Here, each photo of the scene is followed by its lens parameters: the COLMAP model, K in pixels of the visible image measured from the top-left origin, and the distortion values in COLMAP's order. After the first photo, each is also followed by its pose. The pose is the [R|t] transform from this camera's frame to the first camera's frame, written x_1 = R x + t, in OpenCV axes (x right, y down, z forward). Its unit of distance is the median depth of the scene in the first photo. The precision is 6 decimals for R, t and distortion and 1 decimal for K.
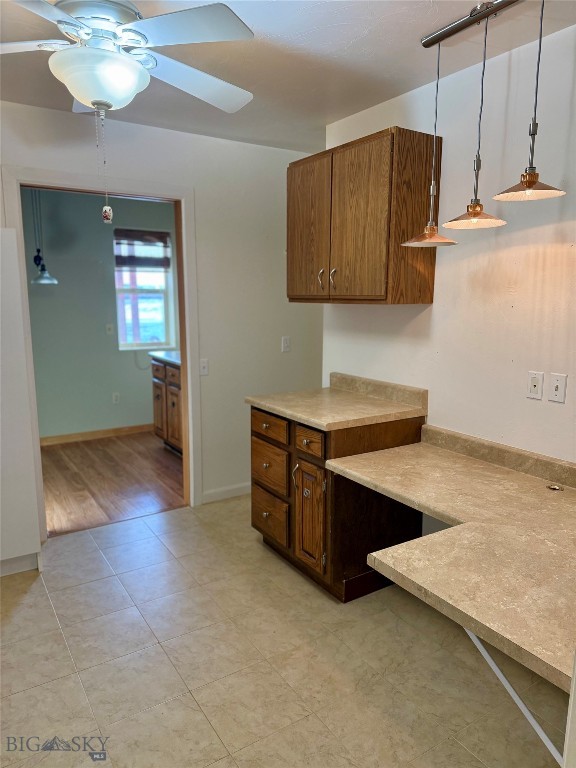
lens RADIAL K [[548.7, 0, 288.4], [0, 548.7, 381.4], [0, 0, 1]] dist [-0.000676, 0.000028]
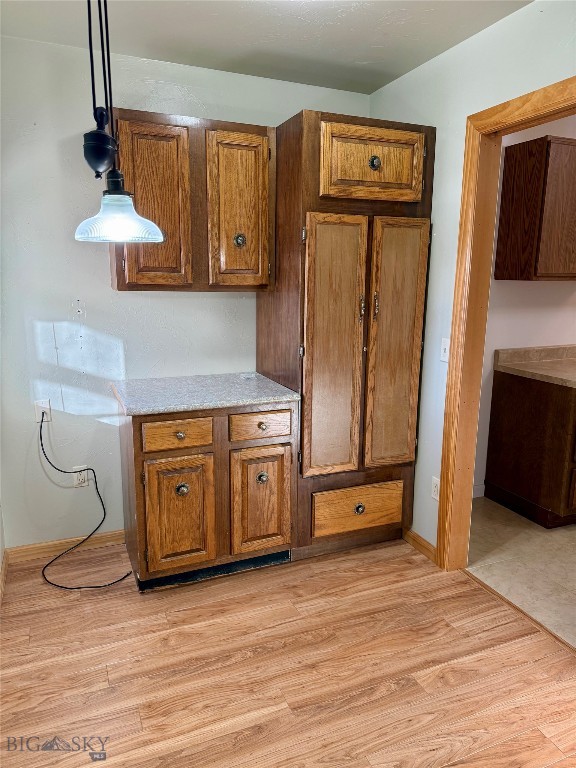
lens RADIAL K [[538.4, 0, 286.5], [0, 538.4, 389.4], [0, 0, 1]] dist [0.108062, -0.161858]
pose [[0.173289, -0.202139, 0.963904, -0.841955], [0.160981, 0.971362, 0.174762, -0.160264], [-0.971626, 0.124886, 0.200867, 1.016601]]
